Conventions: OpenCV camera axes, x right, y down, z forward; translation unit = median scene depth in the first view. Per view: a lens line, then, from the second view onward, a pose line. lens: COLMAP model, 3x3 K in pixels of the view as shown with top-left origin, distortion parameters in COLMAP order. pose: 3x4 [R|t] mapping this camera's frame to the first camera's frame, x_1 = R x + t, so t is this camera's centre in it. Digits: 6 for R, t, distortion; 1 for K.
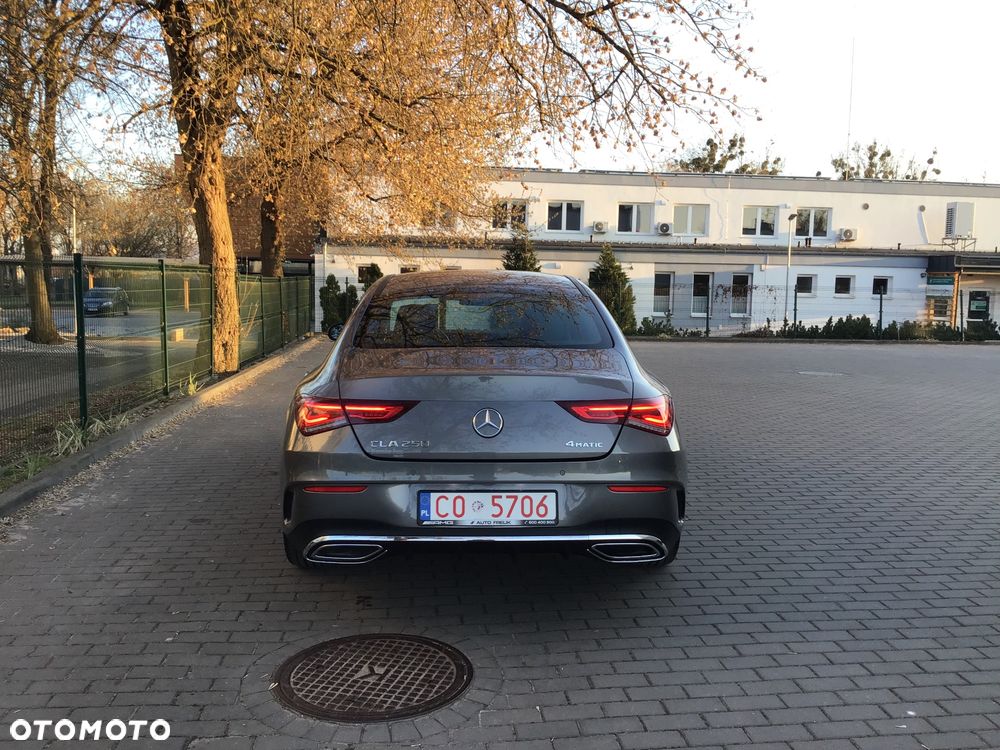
lens RADIAL K [[899.0, 0, 500.0], [0, 899.0, 375.0], [0, 0, 1]] dist [0.118299, -0.246863]
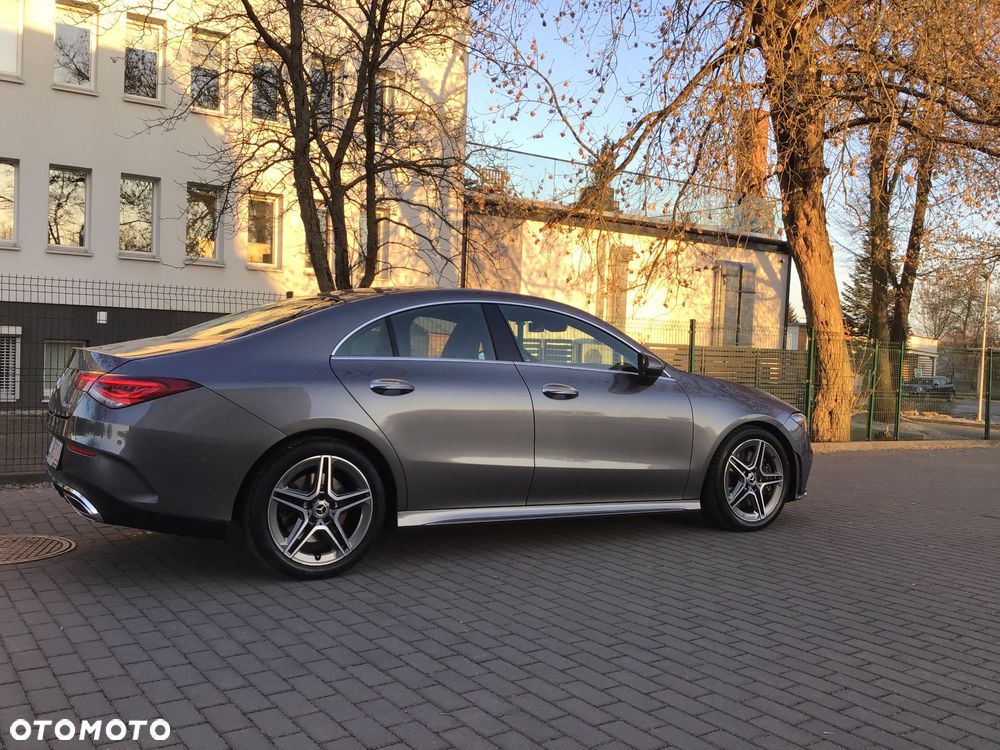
lens RADIAL K [[899.0, 0, 500.0], [0, 899.0, 375.0], [0, 0, 1]] dist [0.118299, -0.246863]
pose [[0.485246, 0.029605, -0.873876, 1.134799], [-0.121540, 0.992008, -0.033882, 0.007280], [0.865889, 0.122652, 0.484966, 0.726234]]
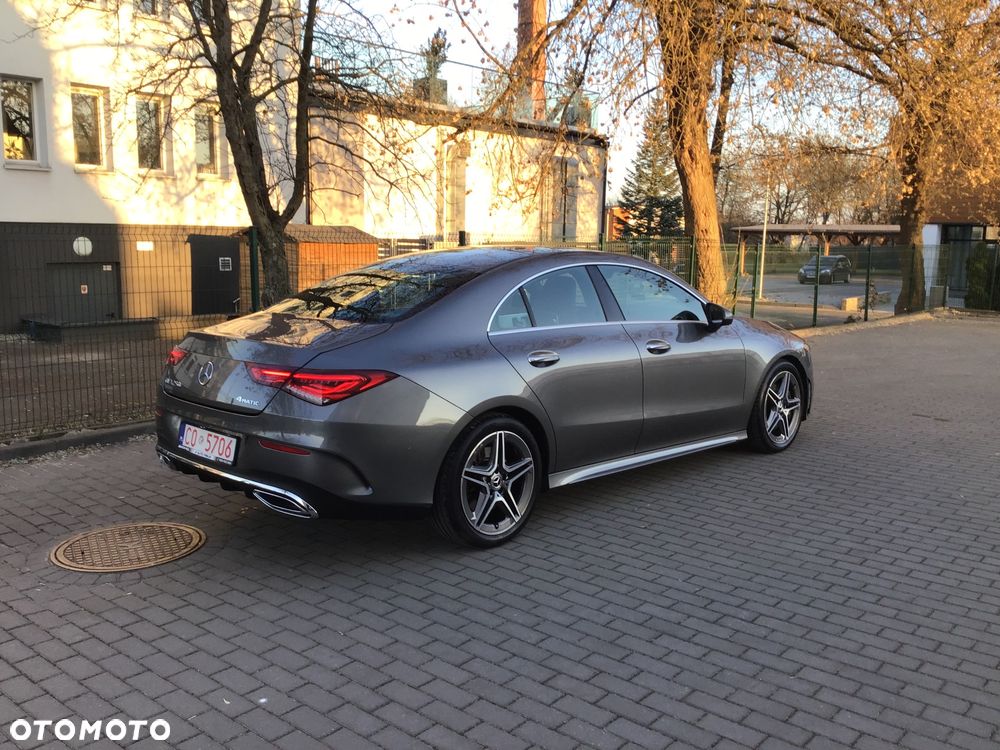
lens RADIAL K [[892.0, 0, 497.4], [0, 892.0, 384.6], [0, 0, 1]] dist [0.116713, -0.224477]
pose [[0.684491, 0.114109, -0.720035, 0.906222], [-0.080261, 0.993466, 0.081142, -0.049679], [0.724590, 0.002249, 0.689177, 0.354791]]
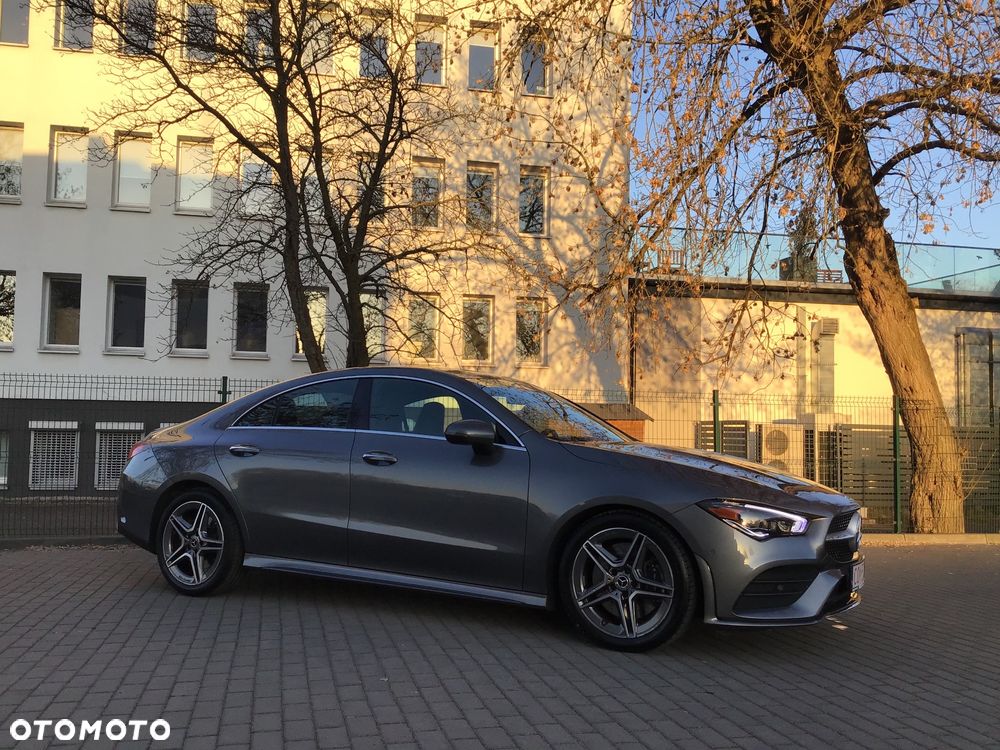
lens RADIAL K [[899.0, 0, 500.0], [0, 899.0, 375.0], [0, 0, 1]] dist [0.118299, -0.246863]
pose [[0.140372, -0.078627, -0.986972, 1.340139], [-0.116429, 0.988615, -0.095317, -0.061361], [0.983229, 0.128292, 0.129619, 1.615725]]
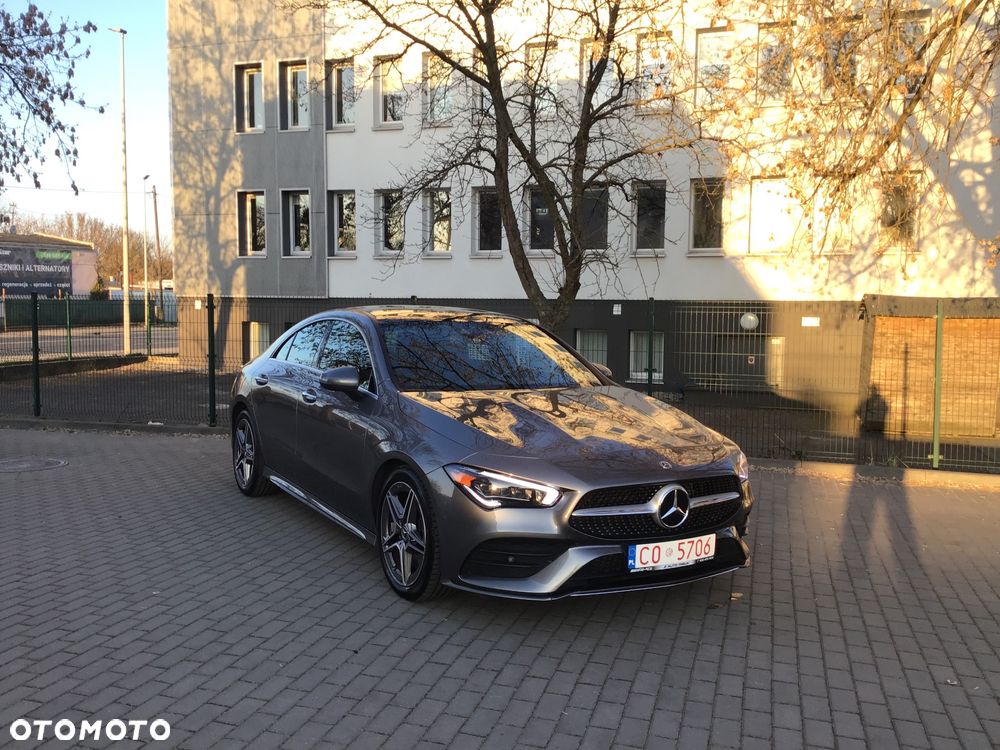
lens RADIAL K [[889.8, 0, 500.1], [0, 889.8, 390.6], [0, 0, 1]] dist [0.129344, -0.260635]
pose [[-0.384880, 0.065851, -0.920614, 1.248787], [-0.111179, 0.986881, 0.117072, -0.239988], [0.916246, 0.147412, -0.372509, 2.362075]]
